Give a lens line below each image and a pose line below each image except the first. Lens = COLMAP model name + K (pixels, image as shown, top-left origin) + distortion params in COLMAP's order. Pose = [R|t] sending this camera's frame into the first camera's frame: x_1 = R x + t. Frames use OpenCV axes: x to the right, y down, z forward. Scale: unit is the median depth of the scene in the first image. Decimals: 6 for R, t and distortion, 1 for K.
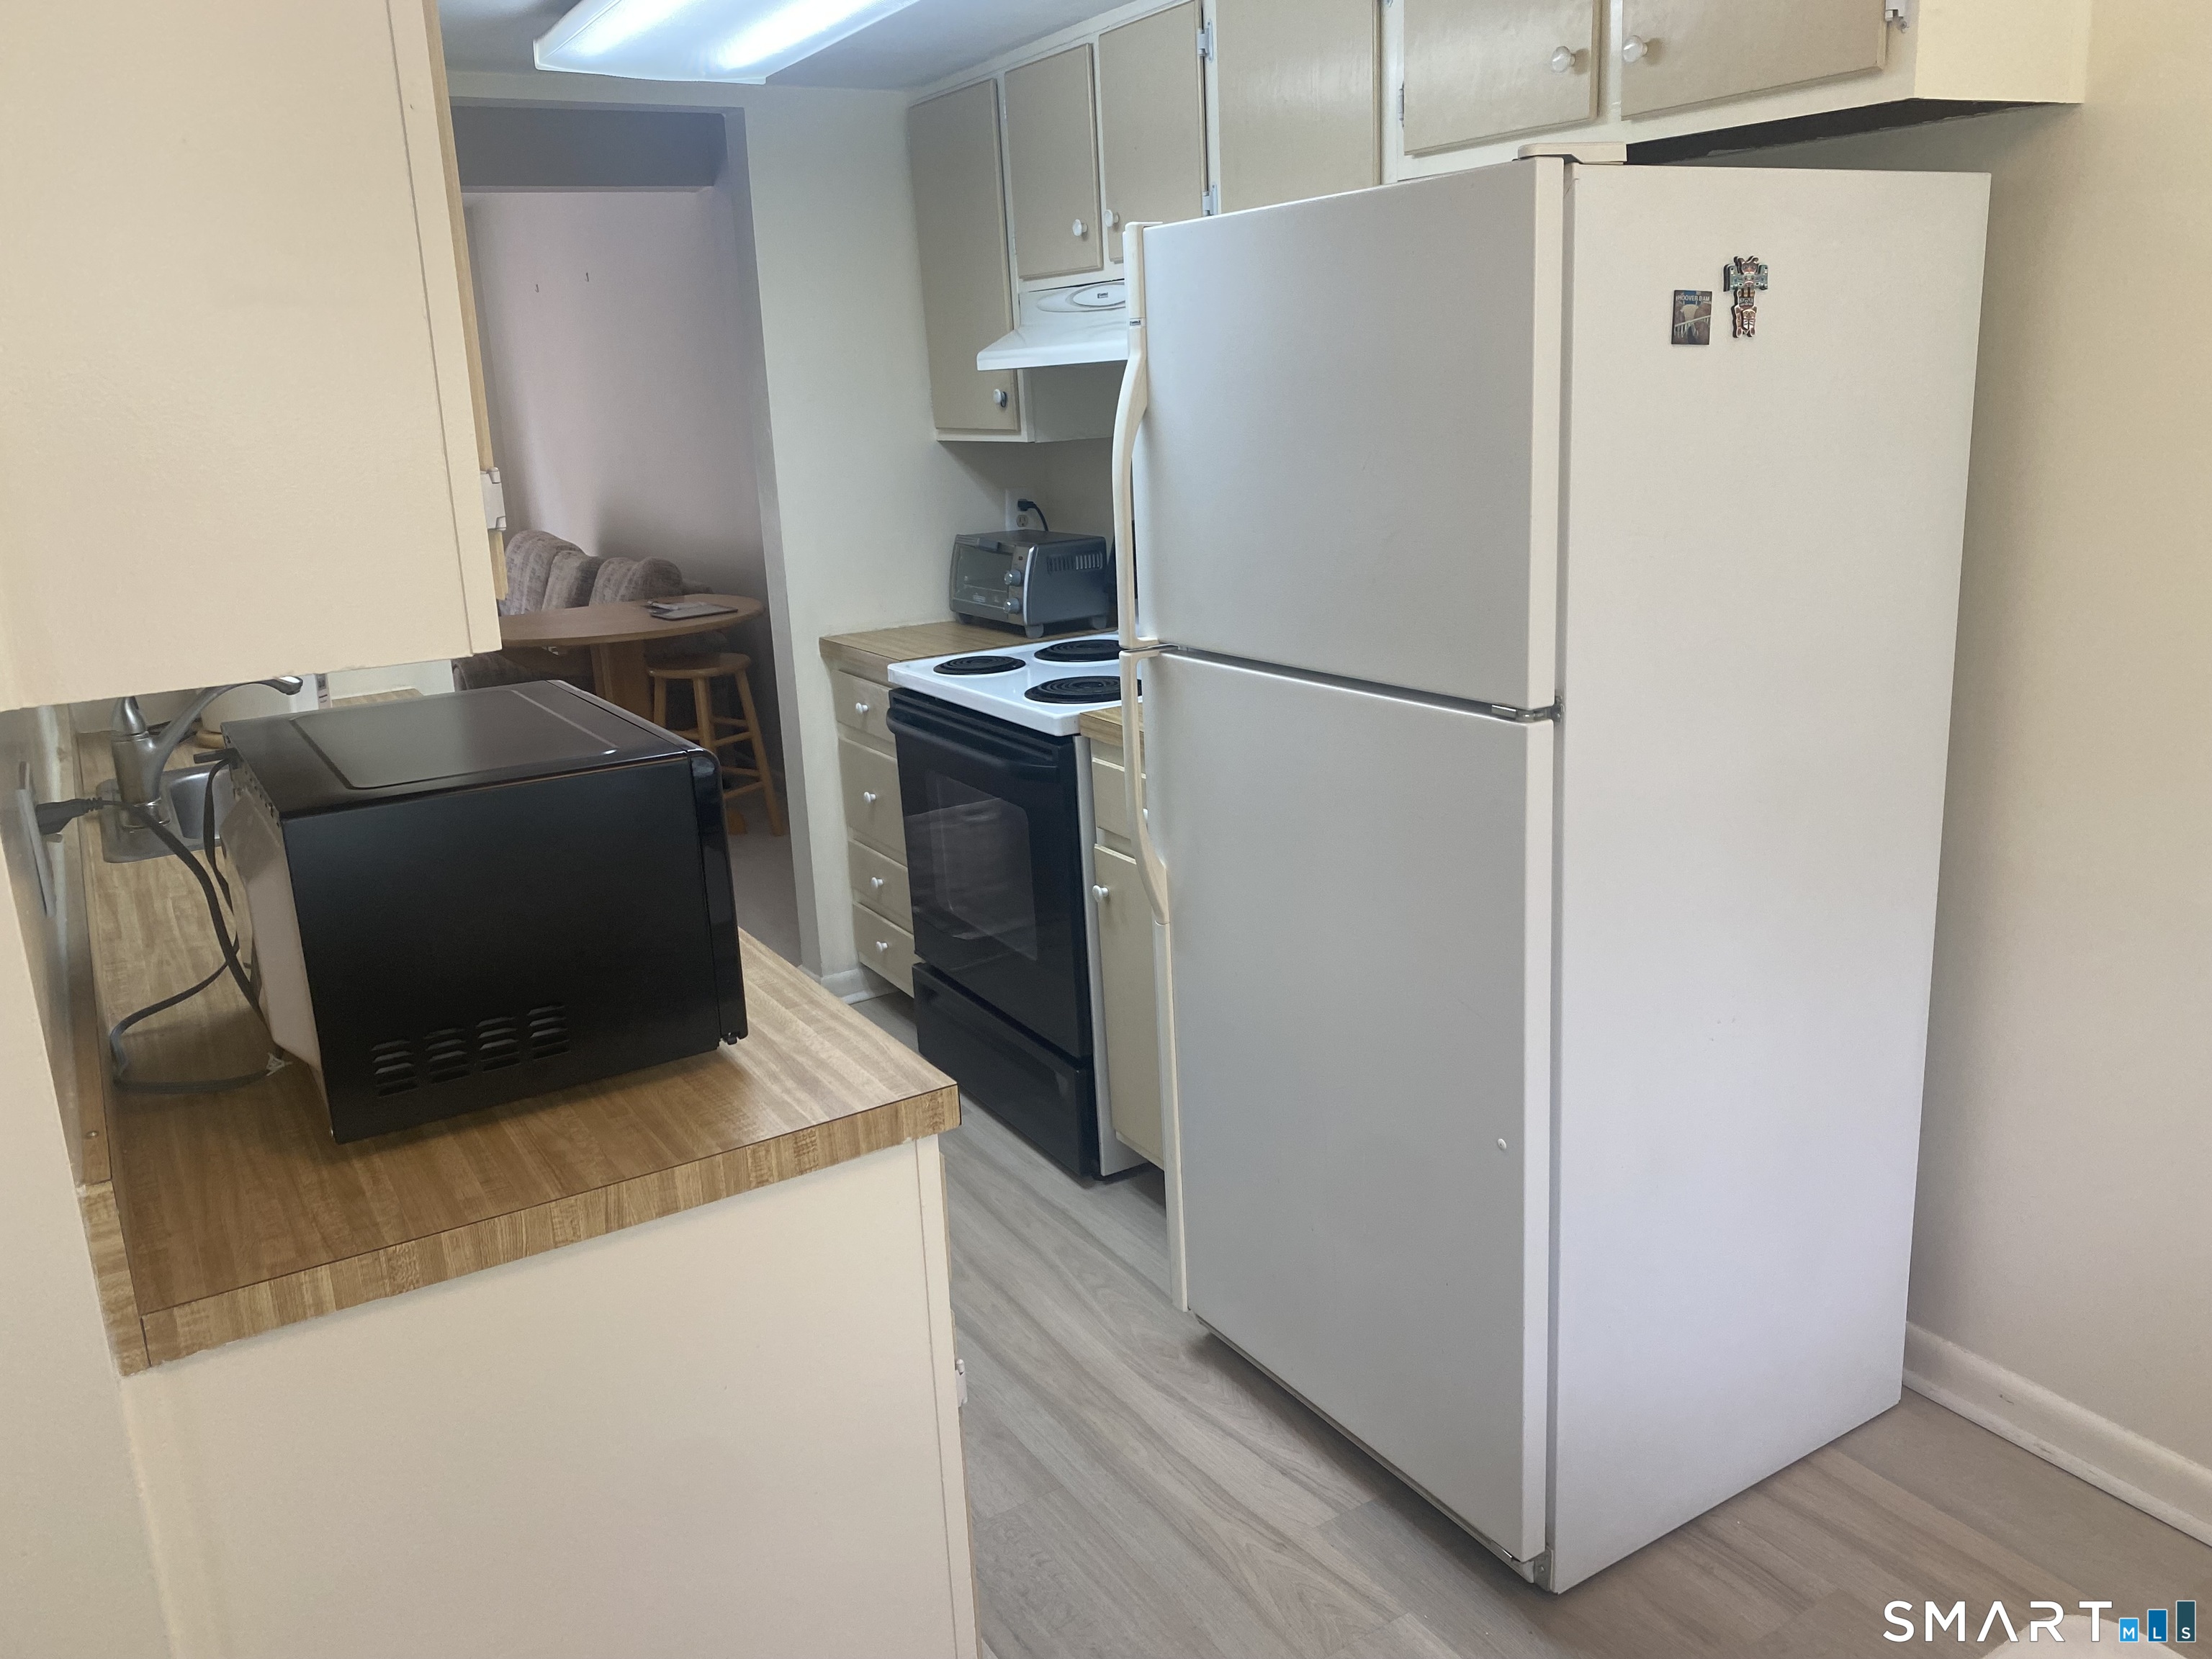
lens RADIAL K [[1670.8, 0, 1091.7], [0, 1670.8, 813.7], [0, 0, 1]] dist [0.044874, -0.066079]
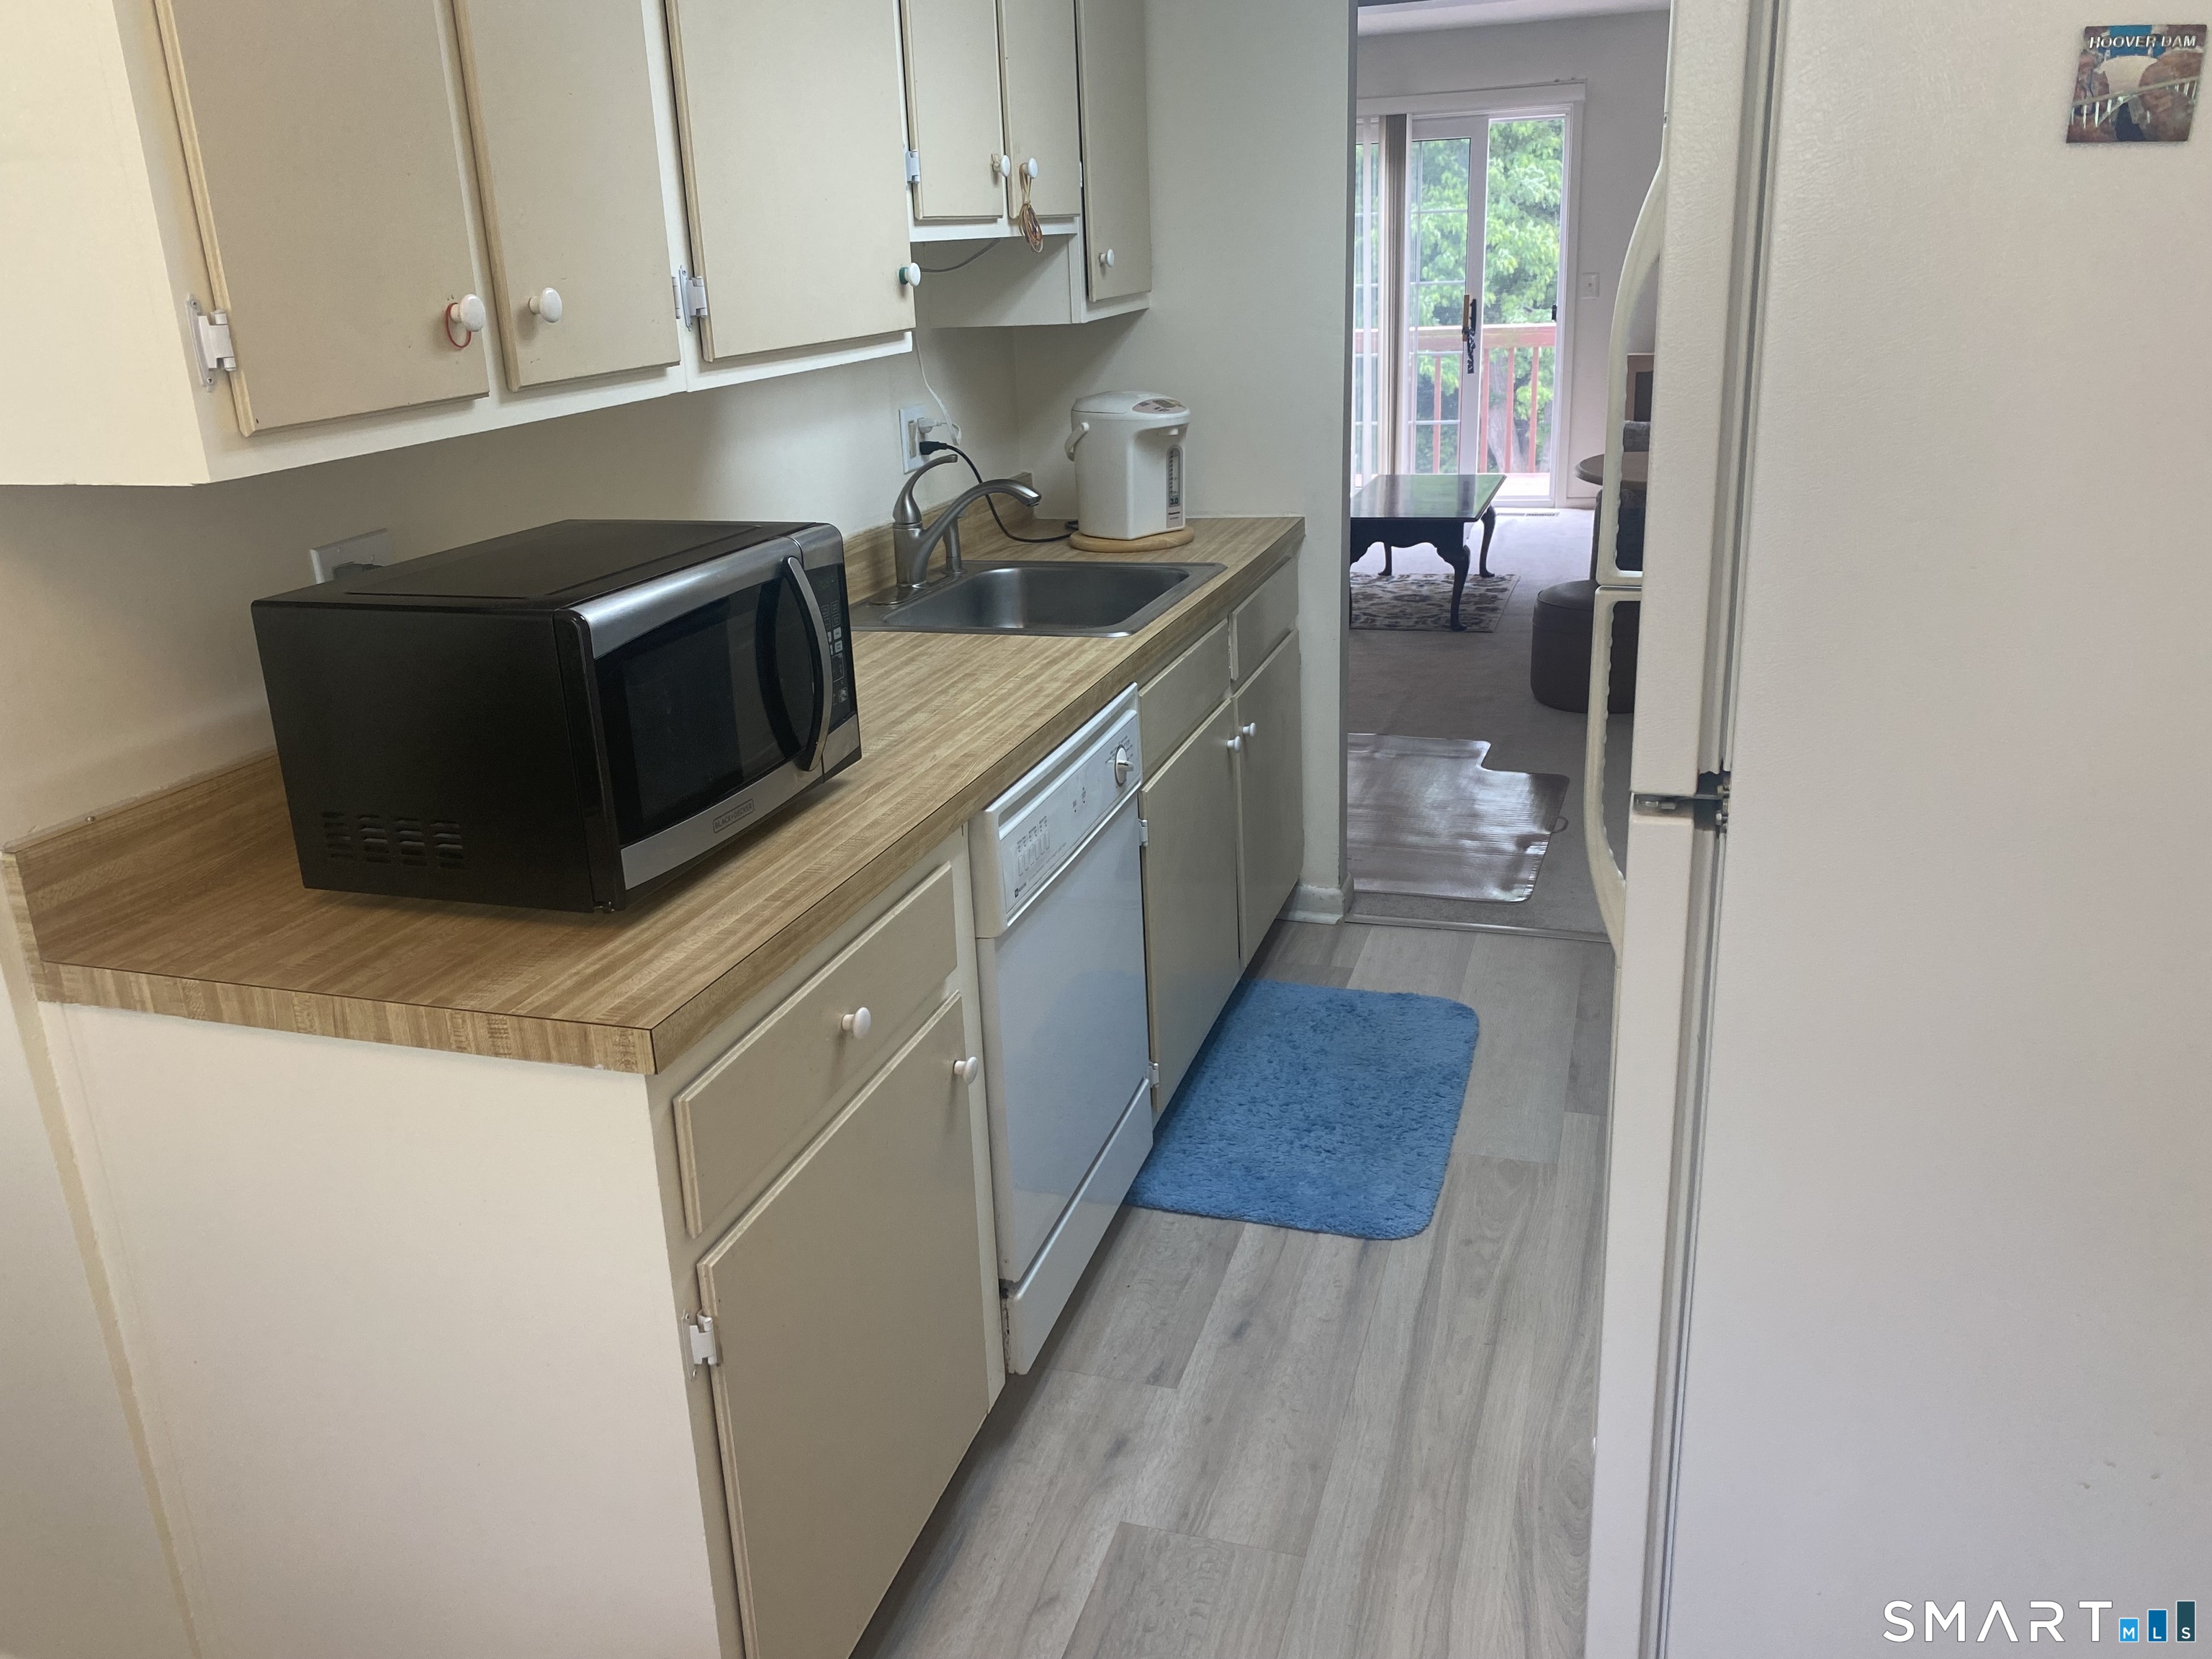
lens RADIAL K [[1670.8, 0, 1097.3], [0, 1670.8, 823.1], [0, 0, 1]] dist [0.044874, -0.066079]
pose [[0.657782, 0.262600, -0.705949, 0.637812], [-0.183791, 0.964884, 0.187669, -0.146480], [0.730441, 0.006302, 0.682947, 0.528380]]
